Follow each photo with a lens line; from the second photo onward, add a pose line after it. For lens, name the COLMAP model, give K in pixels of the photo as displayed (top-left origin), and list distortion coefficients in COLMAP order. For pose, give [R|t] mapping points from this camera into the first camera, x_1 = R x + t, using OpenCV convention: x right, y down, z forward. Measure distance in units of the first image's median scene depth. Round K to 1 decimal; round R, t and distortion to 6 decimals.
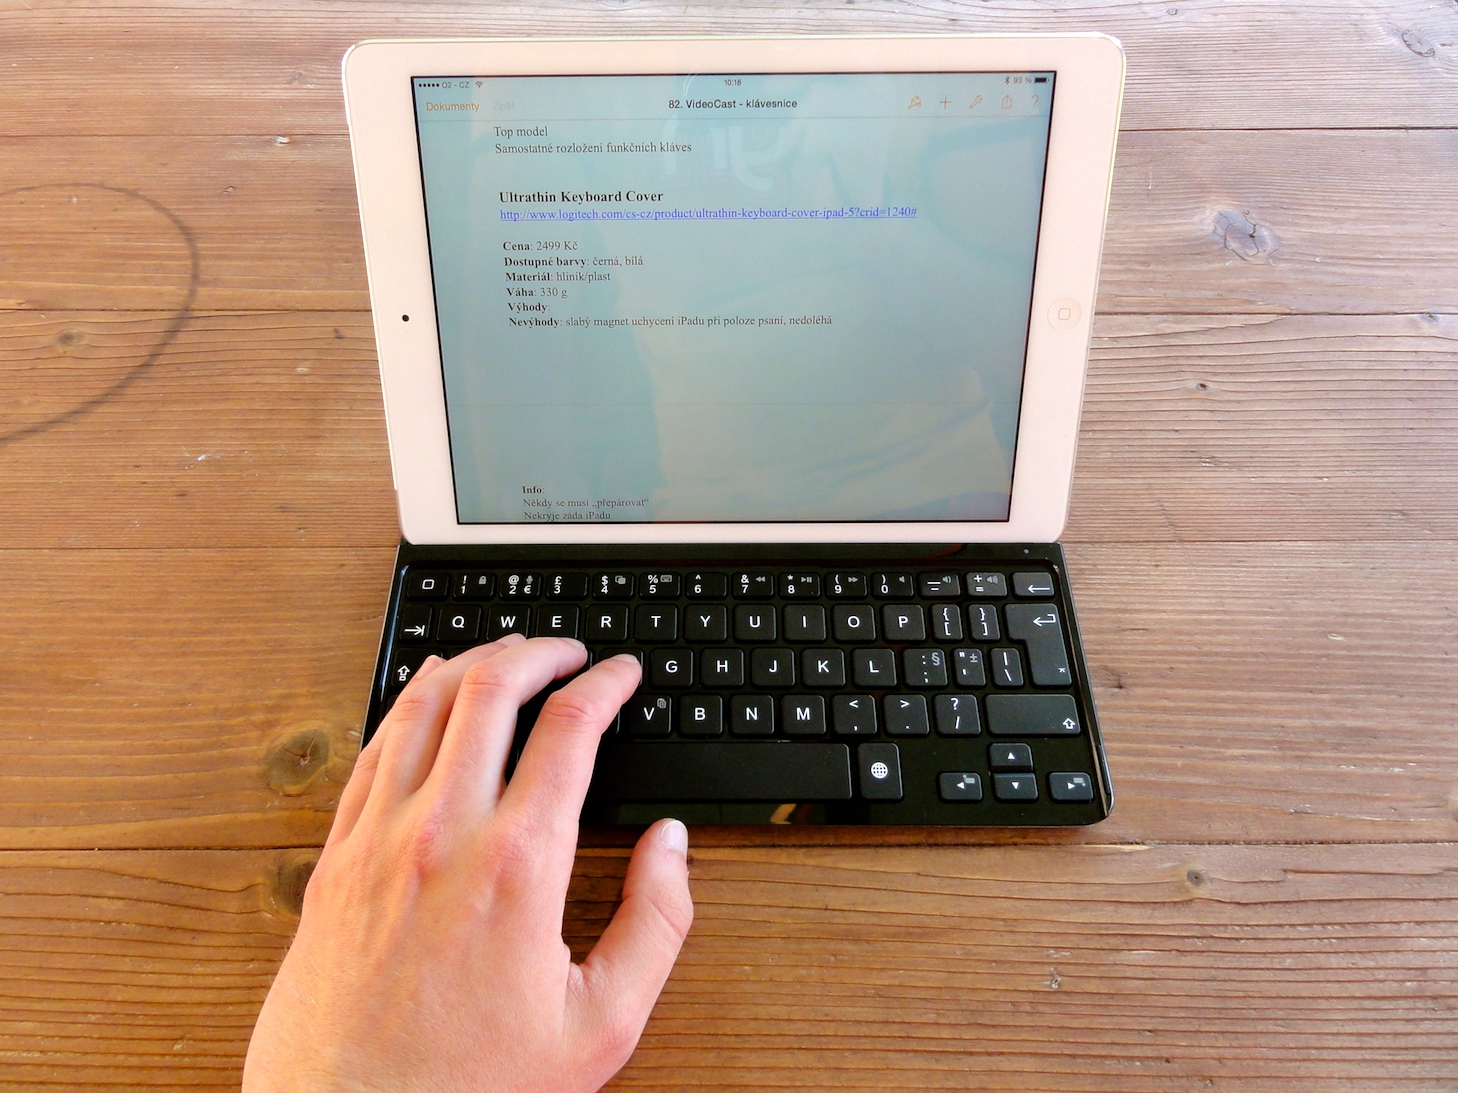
lens RADIAL K [[1024.4, 0, 713.1], [0, 1024.4, 536.6], [0, 0, 1]] dist [-0.008129, 0.001775]
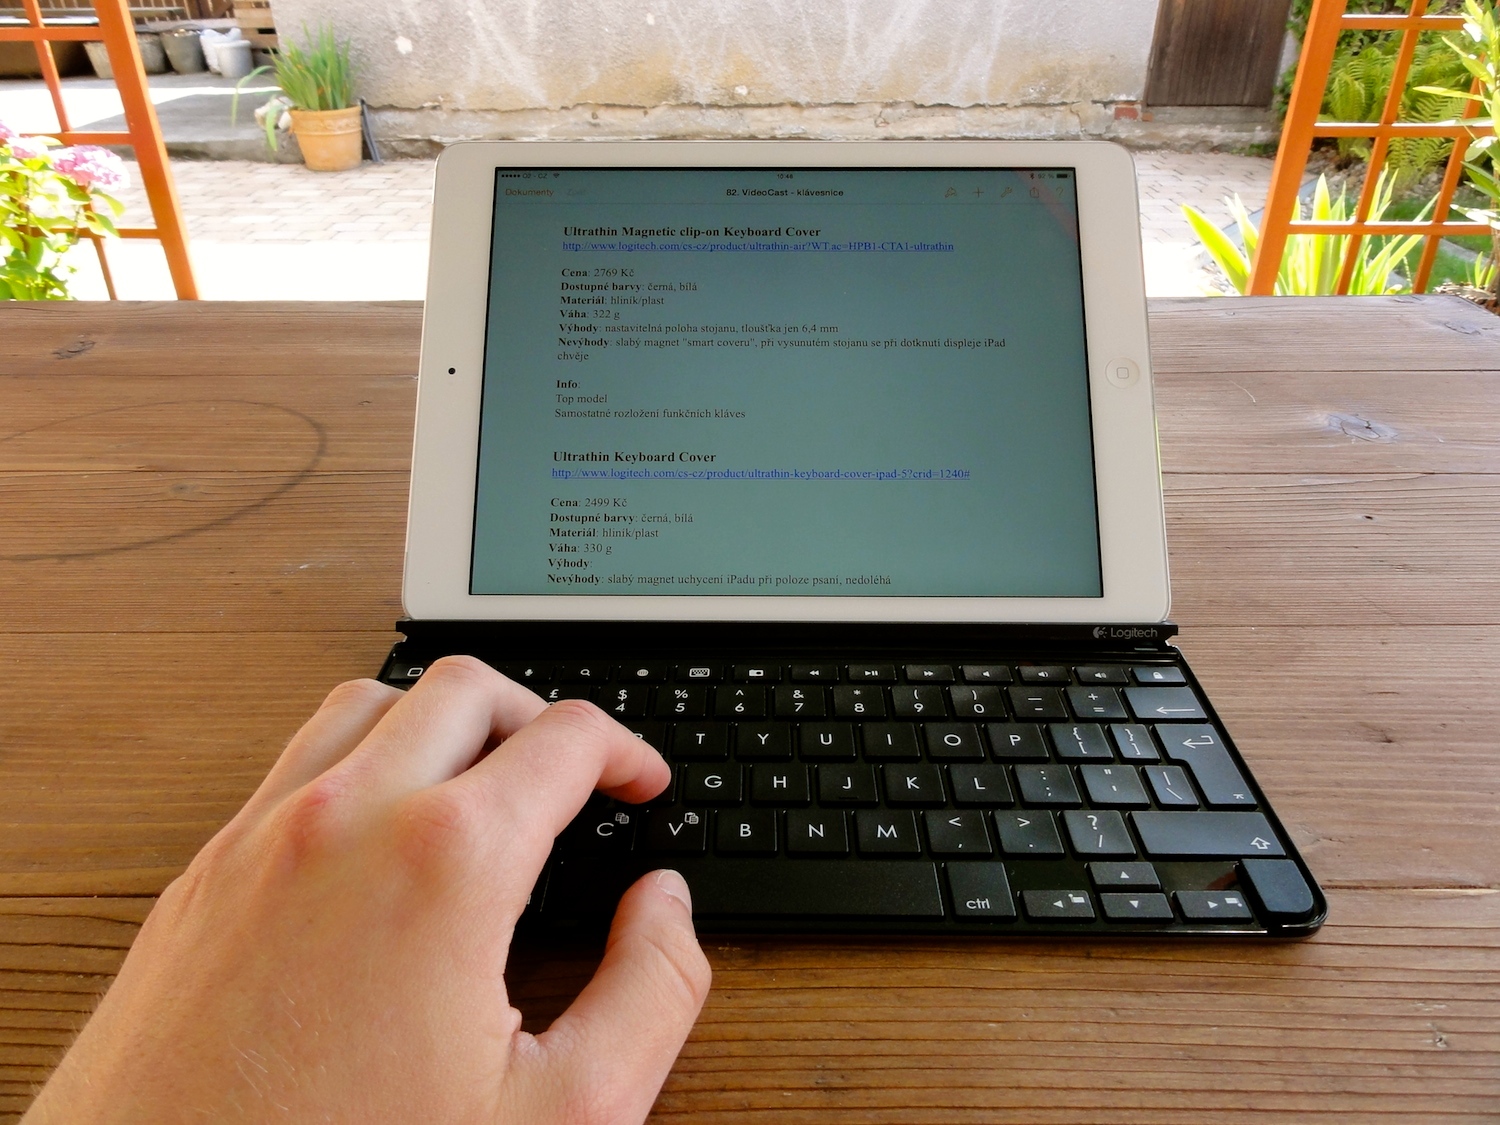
lens RADIAL K [[1054.0, 0, 753.0], [0, 1054.0, 556.3], [0, 0, 1]] dist [-0.008129, 0.001775]
pose [[0.999997, 0.001368, 0.001964, -0.116602], [-0.000278, 0.881307, -0.472544, 0.421915], [-0.002378, 0.472542, 0.881305, 0.190540]]
